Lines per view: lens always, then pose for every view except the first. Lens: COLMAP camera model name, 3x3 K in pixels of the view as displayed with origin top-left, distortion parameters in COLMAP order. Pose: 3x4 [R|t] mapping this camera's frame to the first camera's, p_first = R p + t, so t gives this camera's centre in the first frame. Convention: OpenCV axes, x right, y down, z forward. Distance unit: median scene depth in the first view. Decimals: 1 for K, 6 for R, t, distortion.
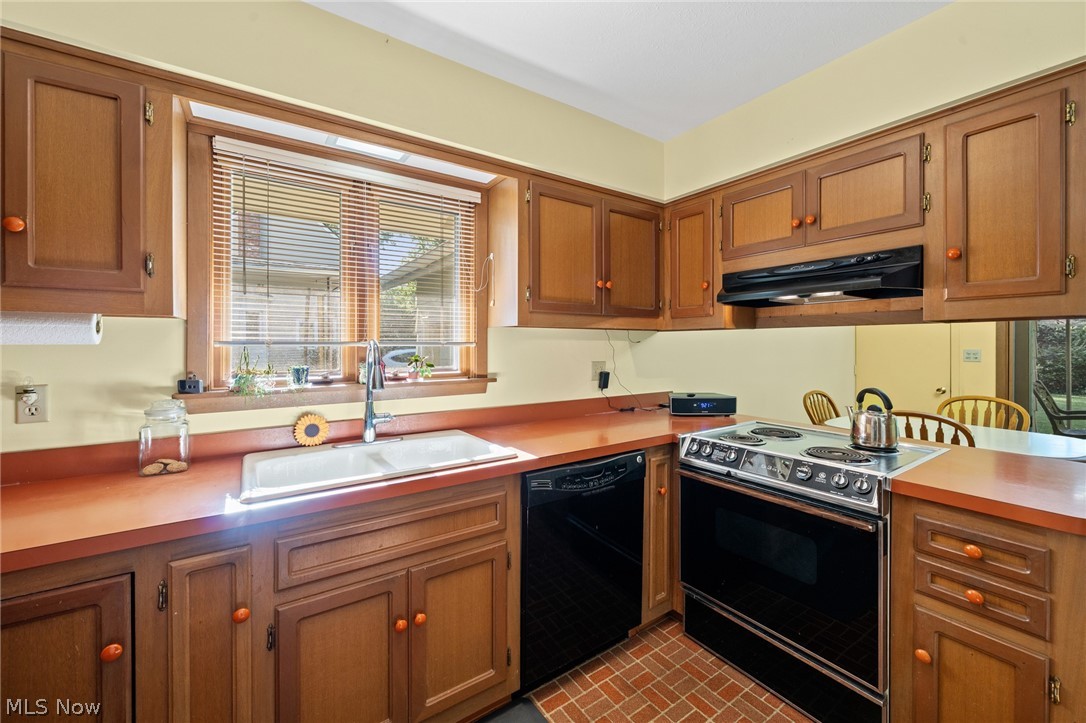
lens RADIAL K [[425.6, 0, 541.6], [0, 425.6, 346.6], [0, 0, 1]] dist [-0.002819, -0.000074]
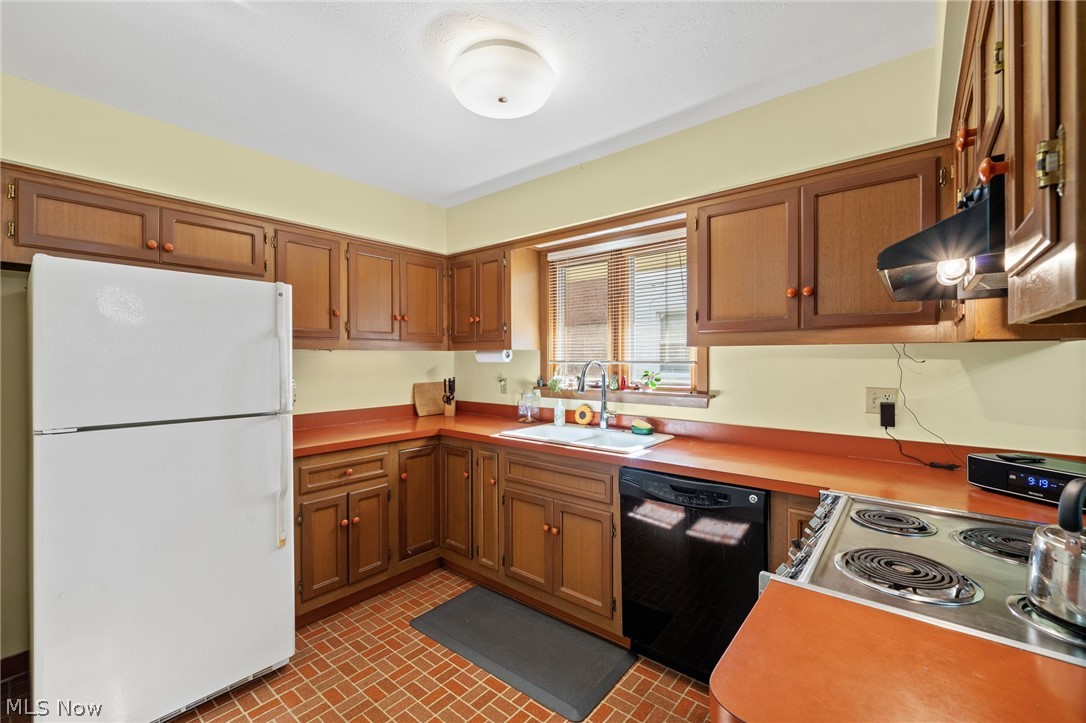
lens RADIAL K [[448.6, 0, 547.2], [0, 448.6, 360.7], [0, 0, 1]] dist [-0.004262, -0.000325]
pose [[0.293183, 0.006529, -0.956034, 1.011792], [-0.002060, 0.999979, 0.006197, -0.021401], [0.956054, 0.000153, 0.293190, 0.345956]]
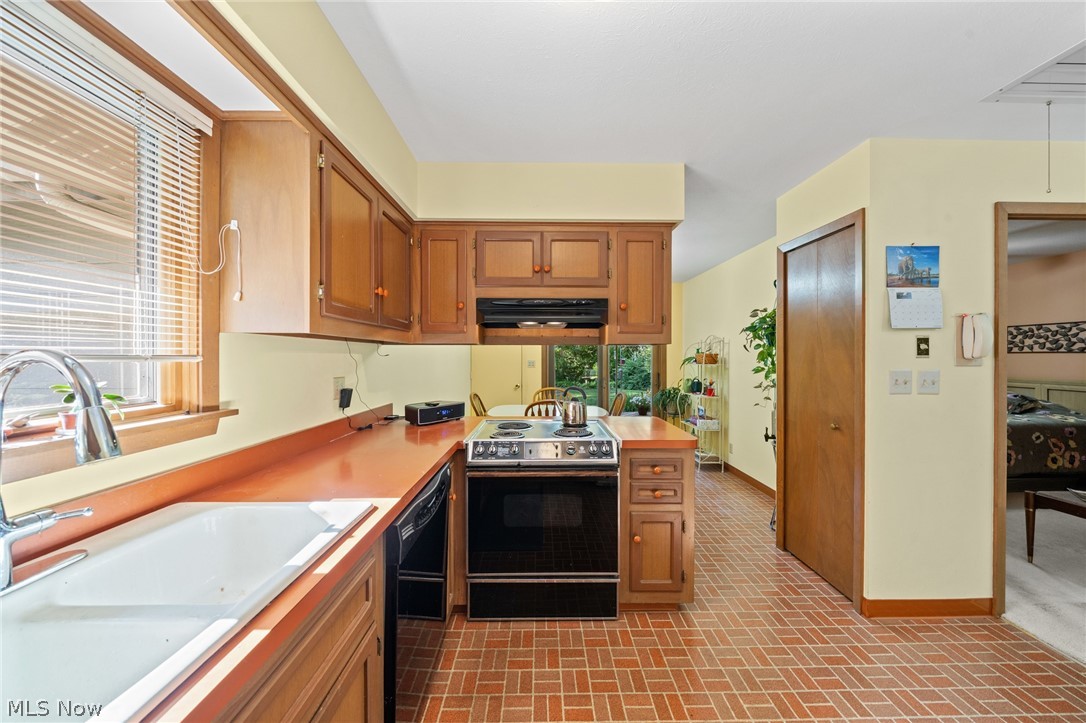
lens RADIAL K [[373.0, 0, 541.1], [0, 373.0, 358.7], [0, 0, 1]] dist [-0.007738, -0.000090]
pose [[0.554566, -0.004407, 0.832128, -0.396895], [0.003105, 0.999990, 0.003227, -0.006496], [-0.832134, 0.000794, 0.554574, 0.339640]]
